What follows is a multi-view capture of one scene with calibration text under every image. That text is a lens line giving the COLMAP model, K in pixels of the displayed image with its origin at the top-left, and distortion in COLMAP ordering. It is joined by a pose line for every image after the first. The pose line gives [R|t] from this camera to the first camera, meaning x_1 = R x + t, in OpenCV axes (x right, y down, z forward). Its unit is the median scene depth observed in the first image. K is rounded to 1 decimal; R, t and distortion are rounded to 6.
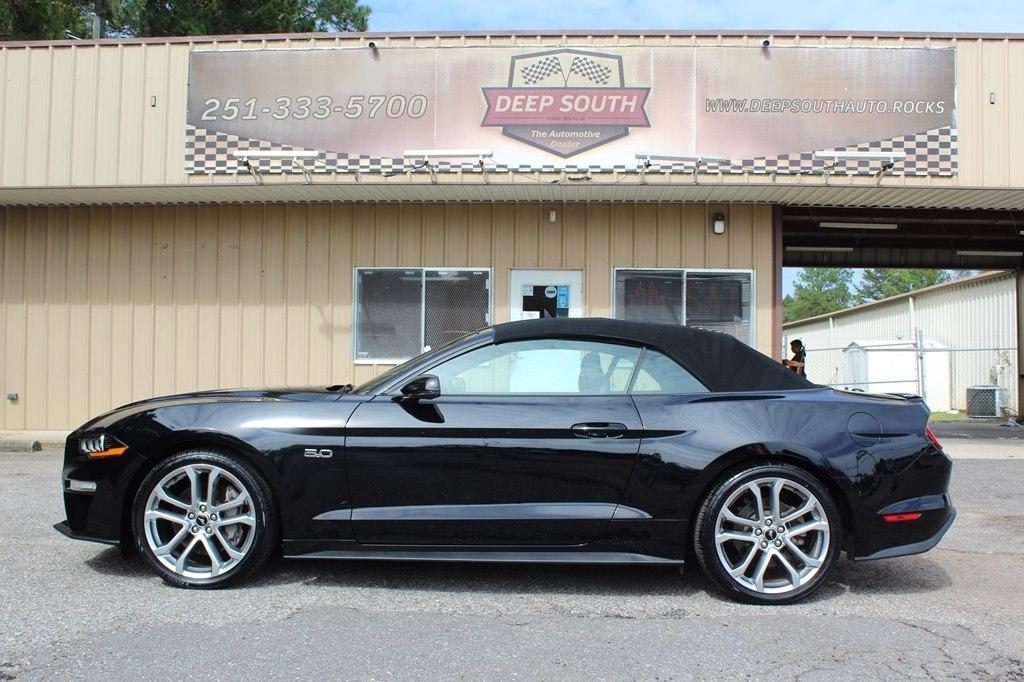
lens RADIAL K [[578.2, 0, 514.5], [0, 578.2, 344.1], [0, 0, 1]] dist [-0.000365, 0.001700]
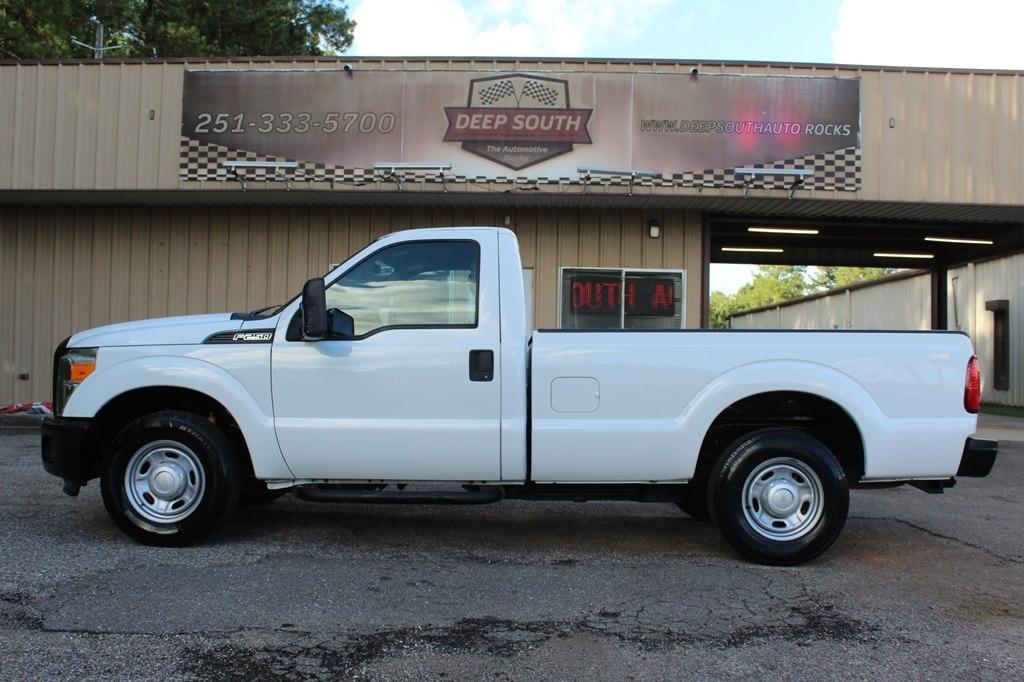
lens RADIAL K [[1550.1, 0, 542.4], [0, 1550.1, 338.2], [0, 0, 1]] dist [-0.187506, -0.026488]
pose [[0.999934, 0.009156, 0.006966, 0.119438], [-0.009215, 0.999922, 0.008452, -0.019291], [-0.006888, -0.008515, 0.999940, -2.022872]]
